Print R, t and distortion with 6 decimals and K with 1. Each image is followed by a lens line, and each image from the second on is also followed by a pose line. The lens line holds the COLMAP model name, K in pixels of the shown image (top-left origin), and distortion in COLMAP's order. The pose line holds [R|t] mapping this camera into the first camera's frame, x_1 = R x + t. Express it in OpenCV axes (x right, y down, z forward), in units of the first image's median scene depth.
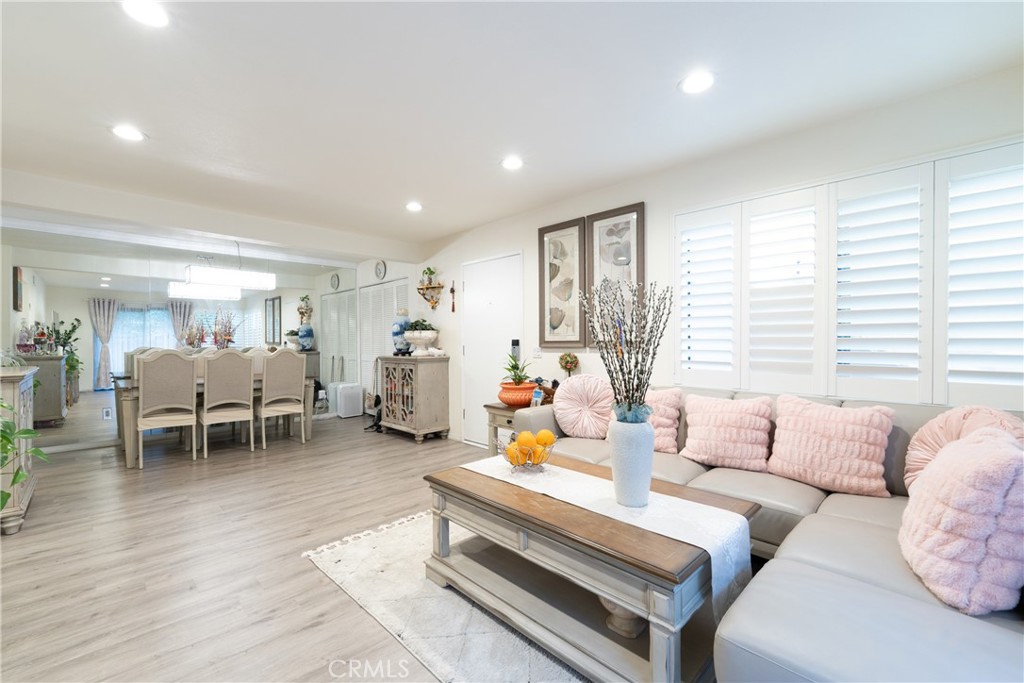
lens RADIAL K [[427.7, 0, 512.0], [0, 427.7, 341.5], [0, 0, 1]] dist [-0.000317, -0.000138]
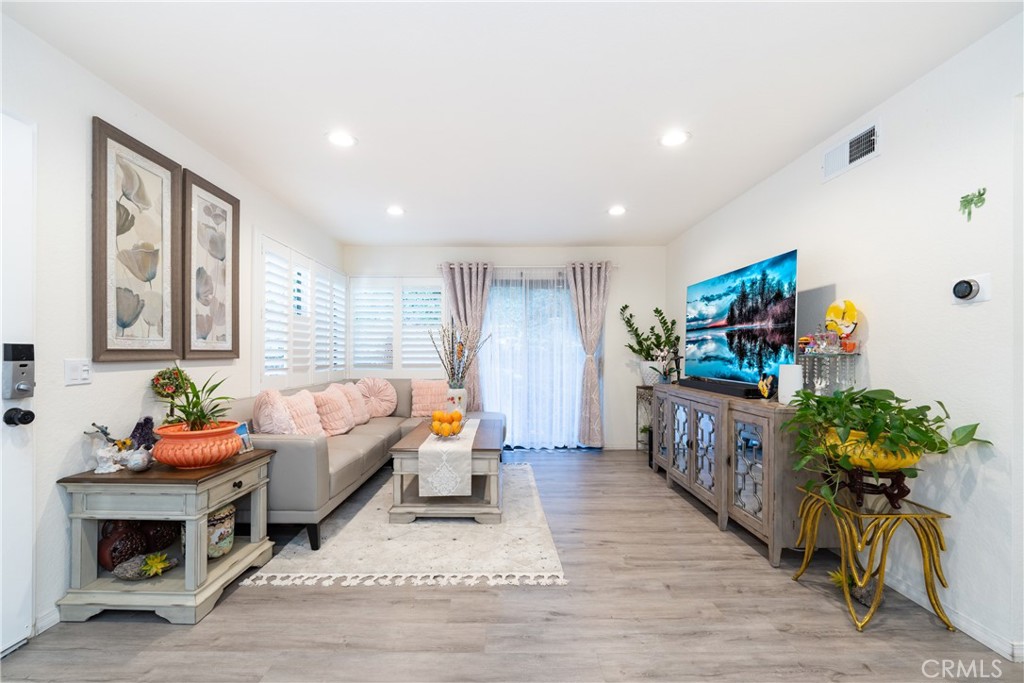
lens RADIAL K [[408.8, 0, 498.4], [0, 408.8, 353.8], [0, 0, 1]] dist [-0.000339, -0.000078]
pose [[-0.700544, -0.000611, 0.713609, -0.658721], [-0.000700, 1.000000, 0.000169, 0.004443], [-0.713609, -0.000381, -0.700544, 1.122301]]
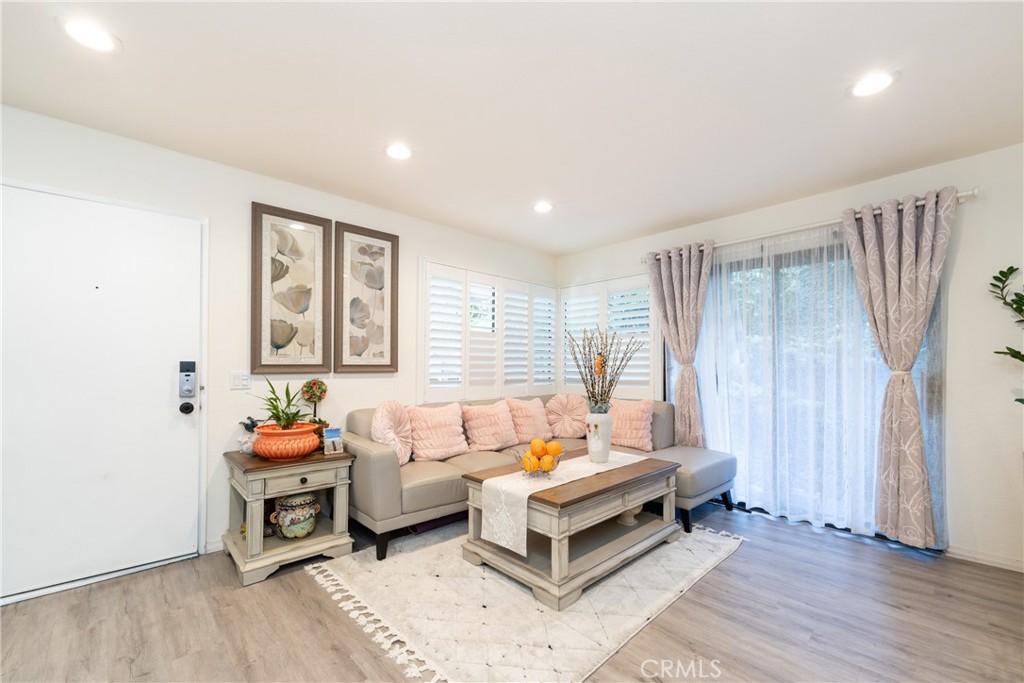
lens RADIAL K [[412.0, 0, 511.8], [0, 412.0, 362.0], [0, 0, 1]] dist [-0.000014, -0.000077]
pose [[0.025376, 0.014283, 0.999576, -0.660242], [-0.002158, 0.999896, -0.014233, 0.003987], [-0.999676, -0.001796, 0.025404, 0.633720]]
